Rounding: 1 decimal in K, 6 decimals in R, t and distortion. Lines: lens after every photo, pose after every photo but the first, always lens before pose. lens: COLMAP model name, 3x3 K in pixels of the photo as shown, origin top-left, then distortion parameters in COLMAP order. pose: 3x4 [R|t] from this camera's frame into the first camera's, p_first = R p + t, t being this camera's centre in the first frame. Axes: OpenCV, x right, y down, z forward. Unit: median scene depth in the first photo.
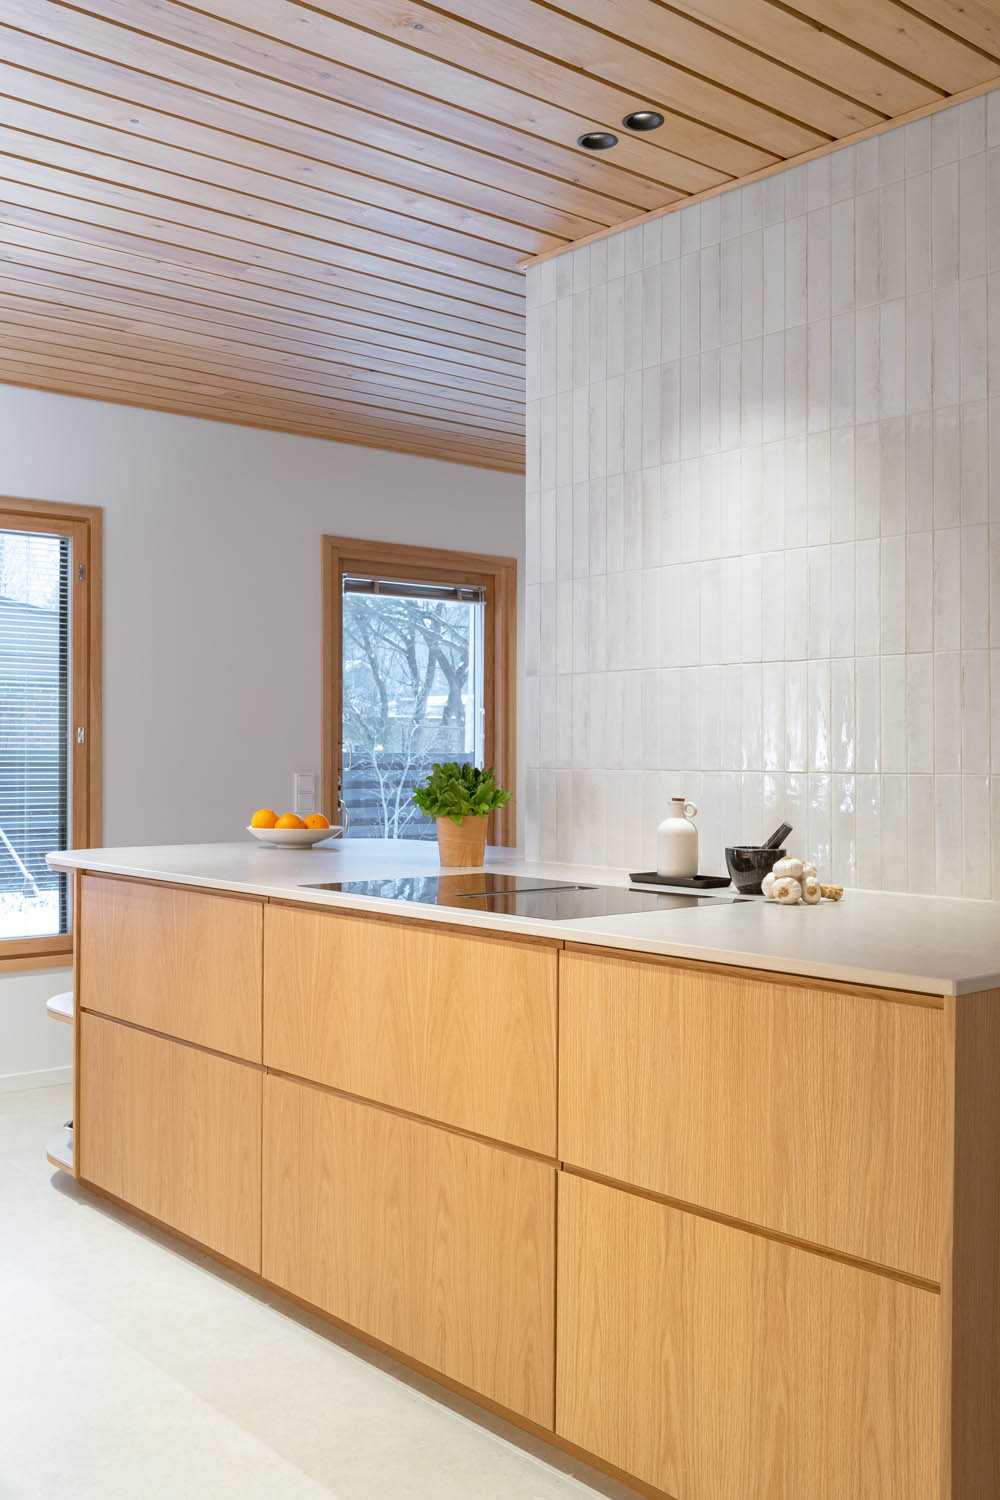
lens RADIAL K [[1441.8, 0, 500.0], [0, 1441.8, 750.0], [0, 0, 1]] dist [-0.003314, -0.000935]
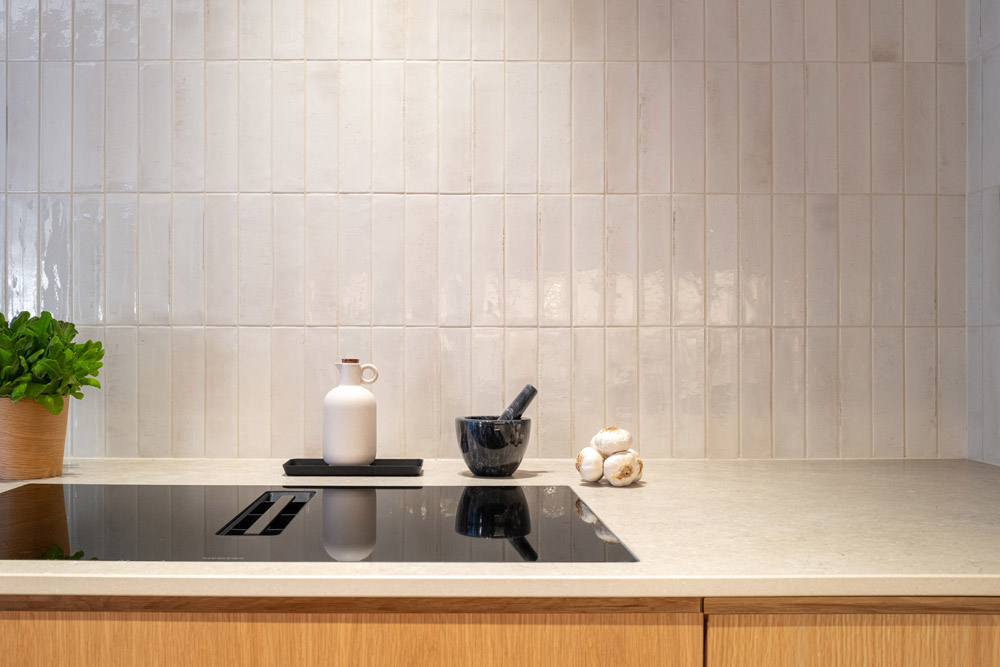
lens RADIAL K [[1018.2, 0, 500.3], [0, 1018.2, 350.0], [0, 0, 1]] dist [-0.009293, -0.009784]
pose [[0.648930, -0.005960, 0.760825, -0.245415], [-0.002816, 0.999944, 0.010235, 0.024593], [-0.760843, -0.008784, 0.648876, 0.632535]]
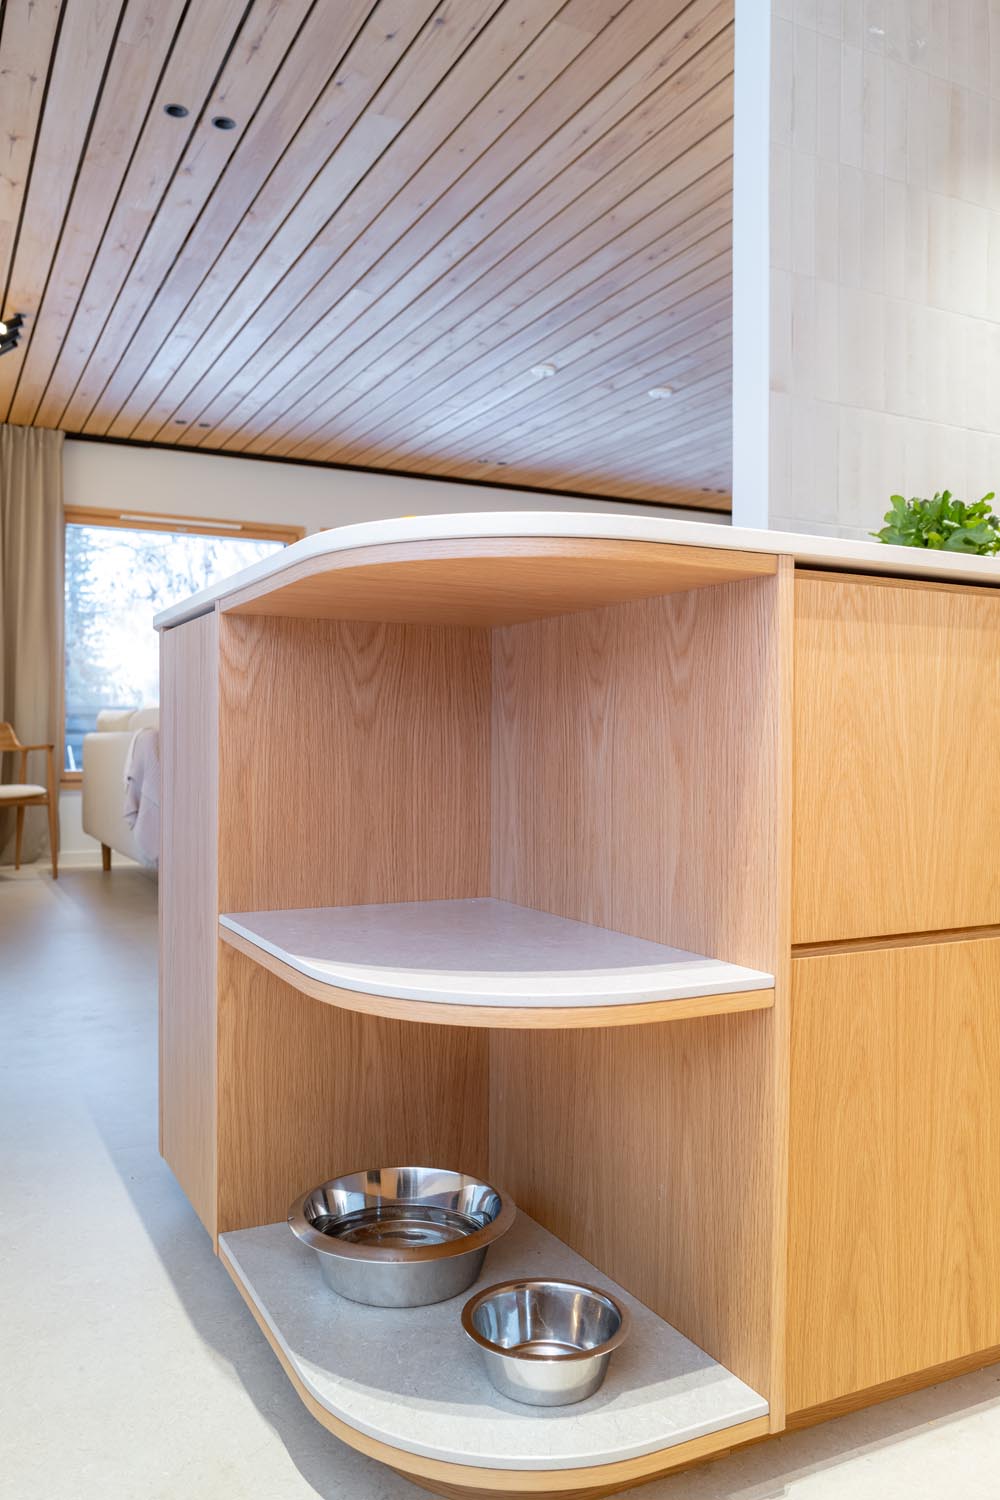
lens RADIAL K [[1176.9, 0, 500.0], [0, 1176.9, 750.0], [0, 0, 1]] dist [-0.087225, 0.123553]
pose [[0.236883, -0.001818, 0.971537, -0.760463], [-0.013820, 0.999891, 0.005241, 0.169313], [-0.971440, -0.014668, 0.236832, 1.278919]]
